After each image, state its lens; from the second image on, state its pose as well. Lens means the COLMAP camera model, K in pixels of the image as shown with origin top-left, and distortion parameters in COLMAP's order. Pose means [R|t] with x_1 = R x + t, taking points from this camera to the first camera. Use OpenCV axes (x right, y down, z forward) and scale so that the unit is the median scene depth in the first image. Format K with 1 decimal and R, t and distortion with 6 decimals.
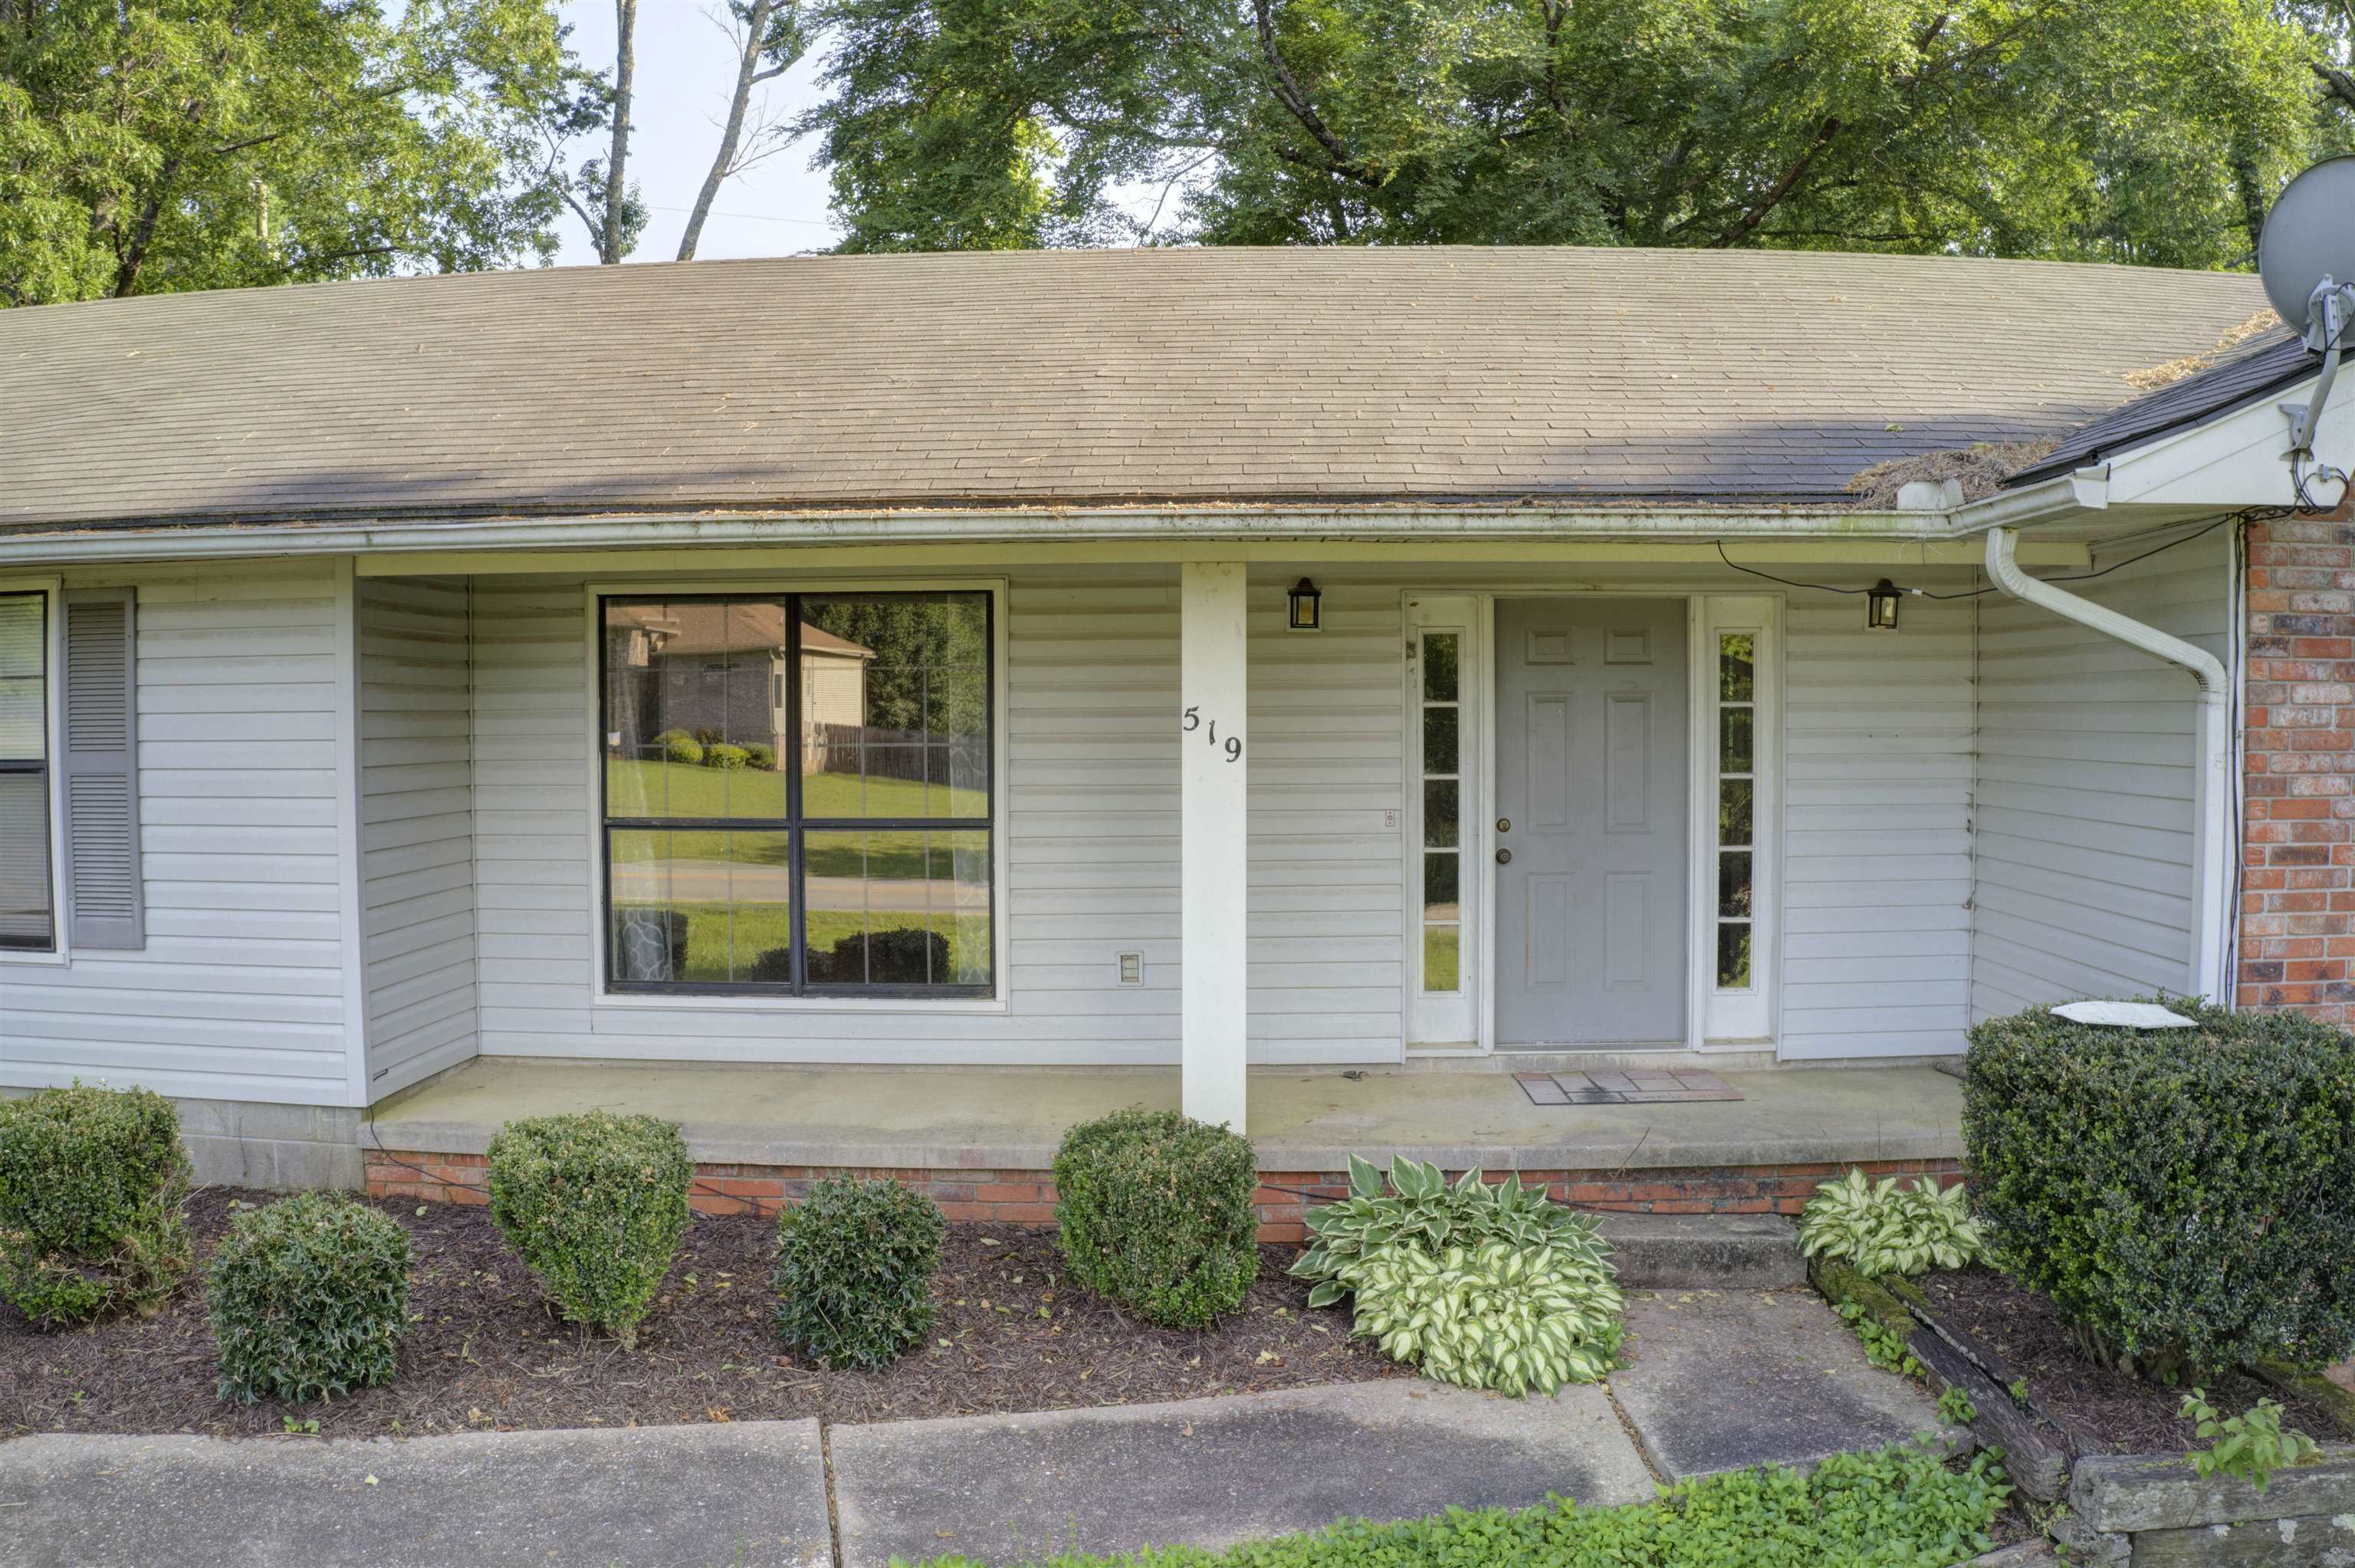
lens RADIAL K [[1858.3, 0, 1164.2], [0, 1858.3, 744.0], [0, 0, 1]] dist [-0.207449, 0.032262]
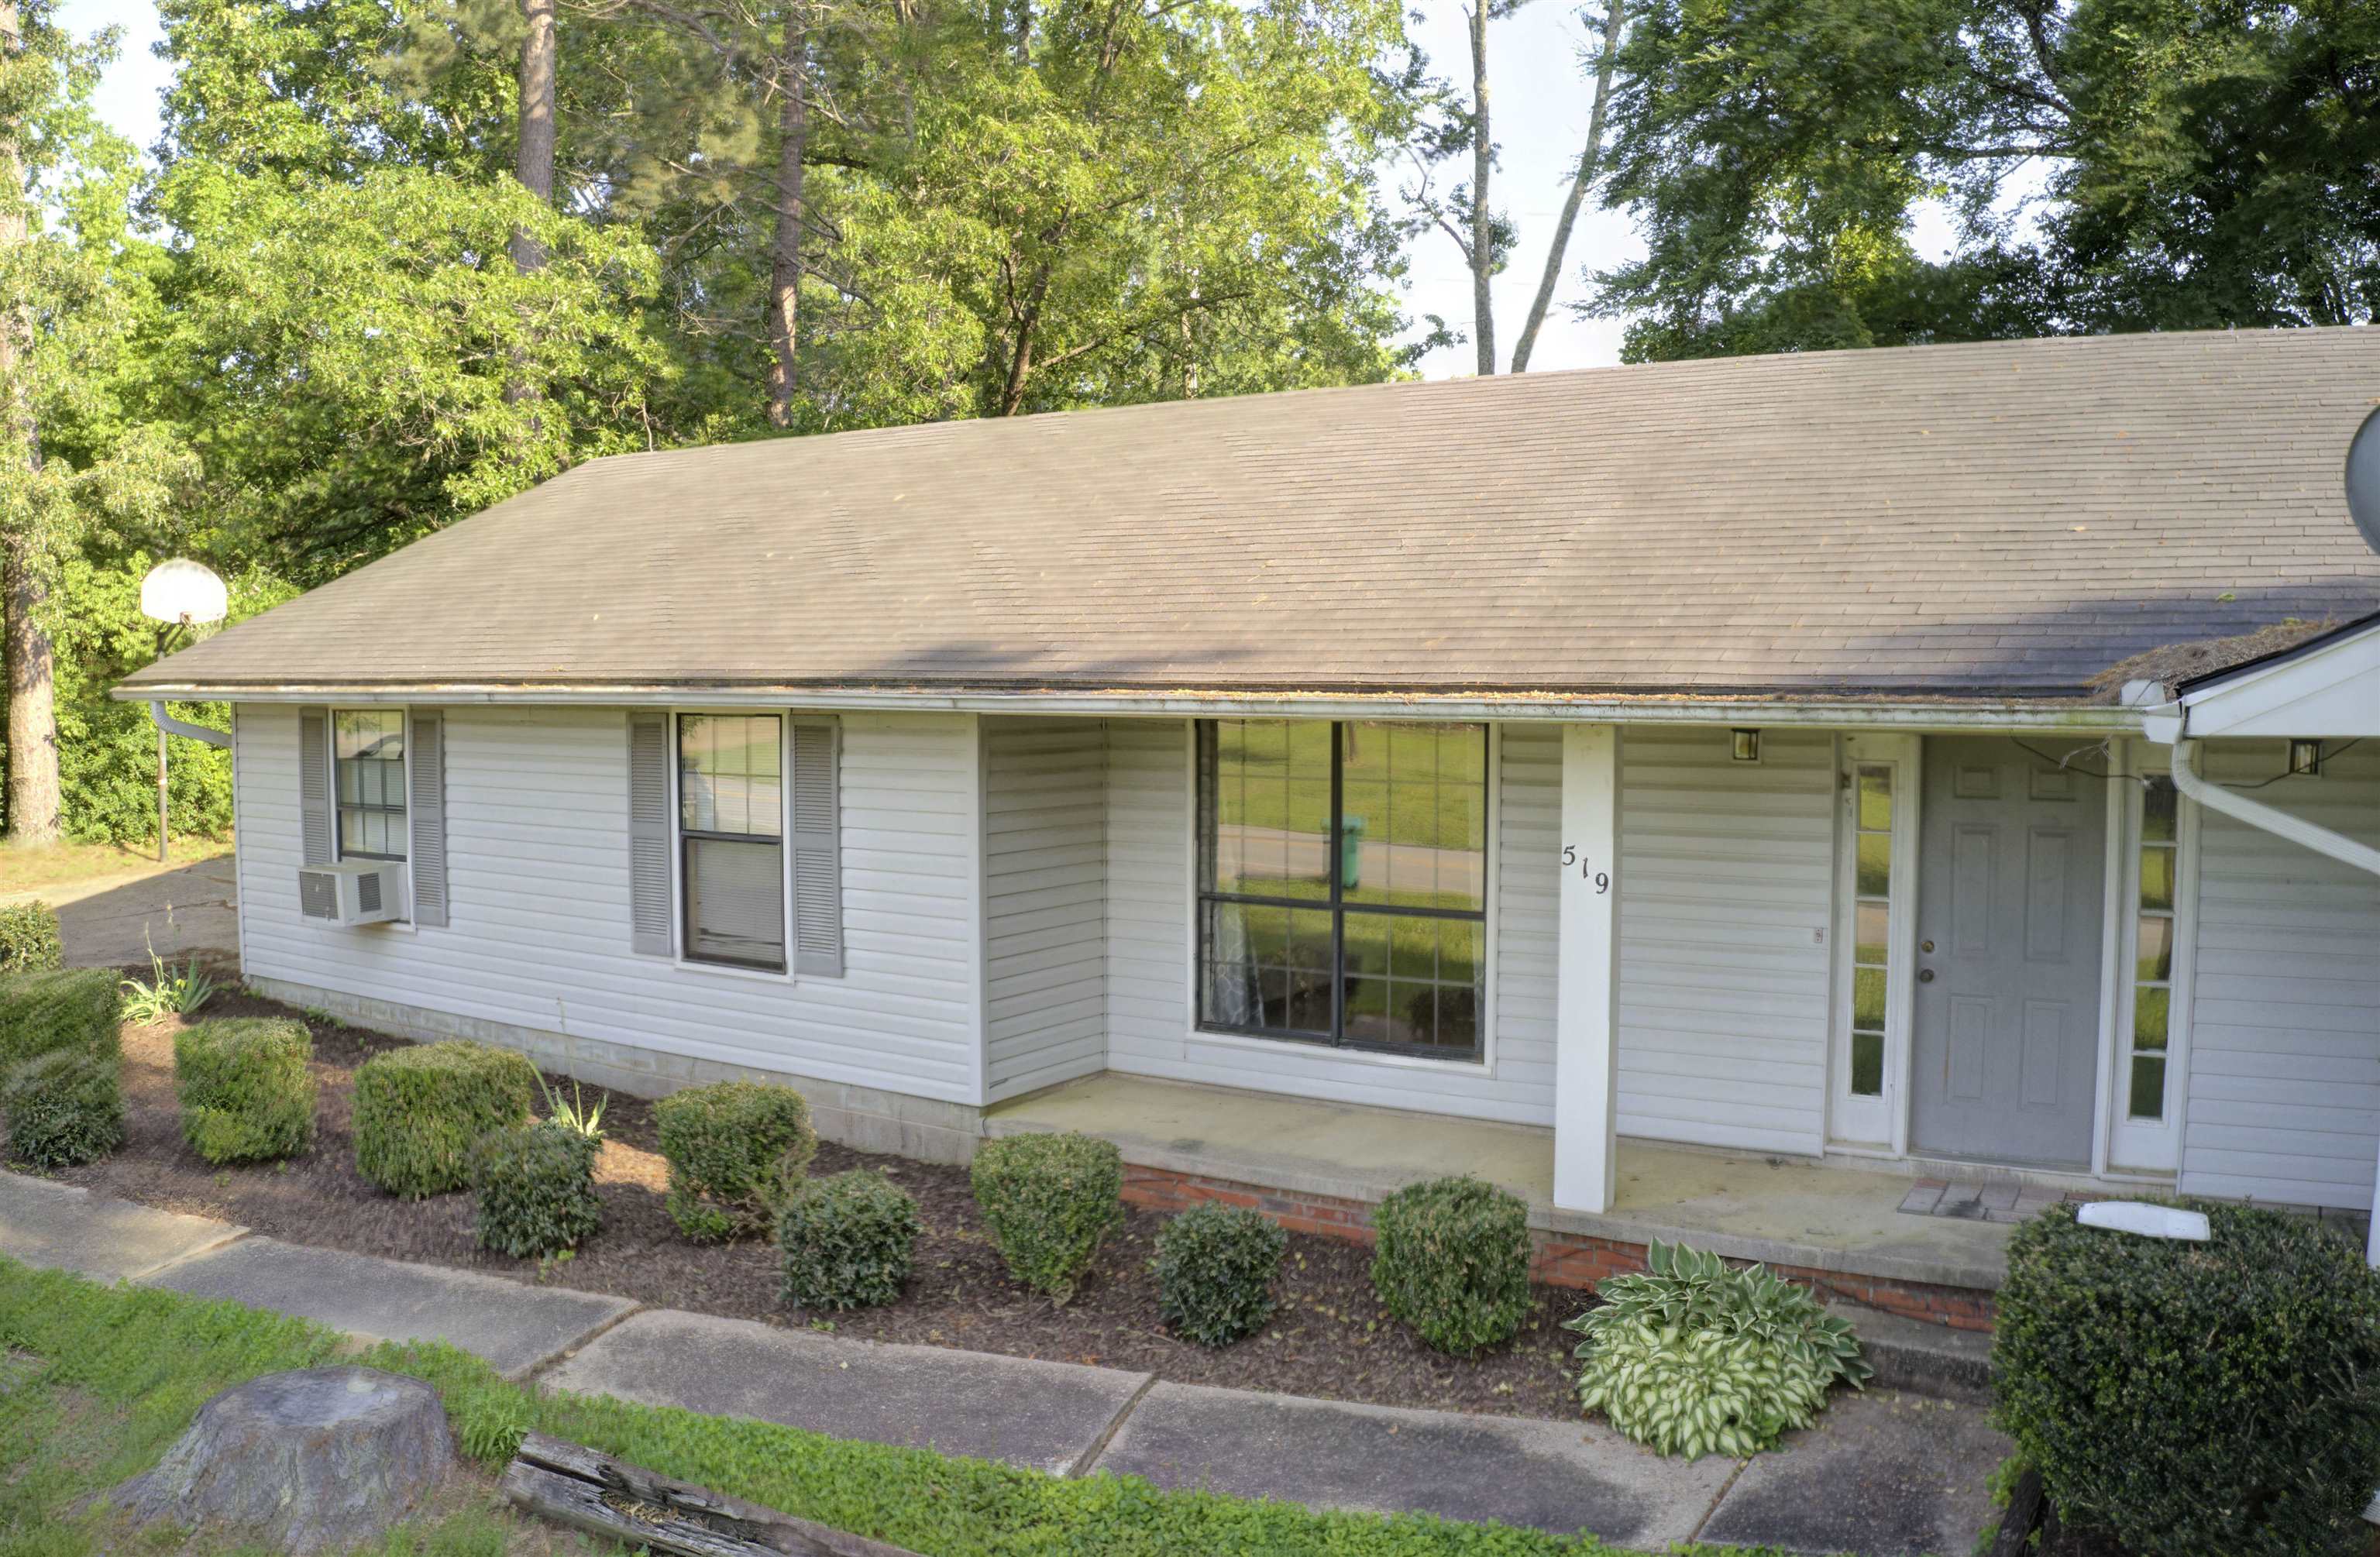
lens RADIAL K [[1945.7, 0, 1150.7], [0, 1945.7, 741.3], [0, 0, 1]] dist [-0.191558, 0.010019]
pose [[0.856052, 0.023742, -0.516344, 0.477143], [-0.012939, 0.999616, 0.024512, -0.128353], [0.516728, -0.014303, 0.856030, -0.220821]]
